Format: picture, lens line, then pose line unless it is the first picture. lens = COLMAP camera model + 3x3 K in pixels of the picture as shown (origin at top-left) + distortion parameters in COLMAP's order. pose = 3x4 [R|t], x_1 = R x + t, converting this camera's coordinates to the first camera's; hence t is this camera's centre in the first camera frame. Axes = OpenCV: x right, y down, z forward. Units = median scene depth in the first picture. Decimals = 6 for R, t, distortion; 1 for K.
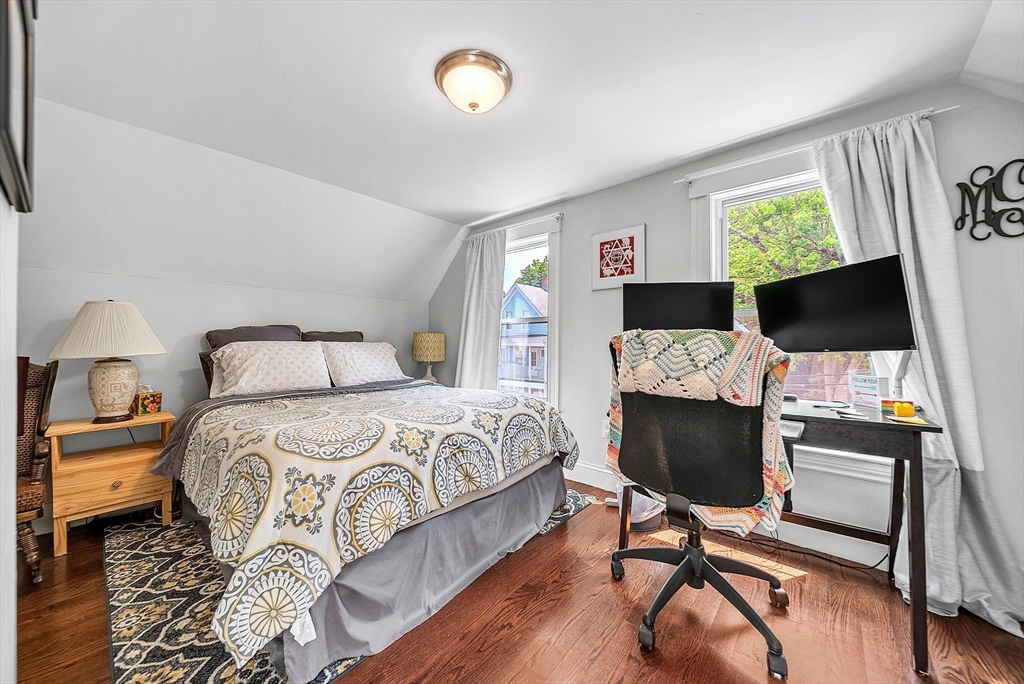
lens RADIAL K [[366.6, 0, 505.1], [0, 366.6, 333.6], [0, 0, 1]] dist [0.001577, -0.002893]
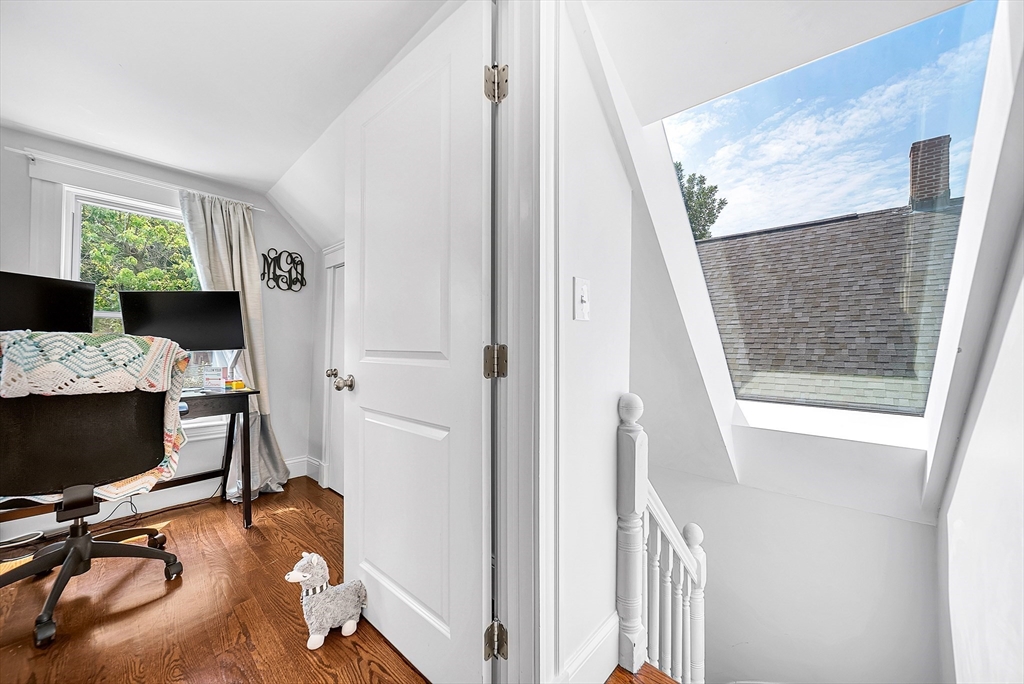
lens RADIAL K [[368.0, 0, 511.4], [0, 368.0, 348.5], [0, 0, 1]] dist [-0.001296, -0.000709]
pose [[0.020953, -0.007410, 0.999753, -0.523265], [-0.034639, 0.999367, 0.008133, -0.014864], [-0.999180, -0.034801, 0.020683, -0.256037]]
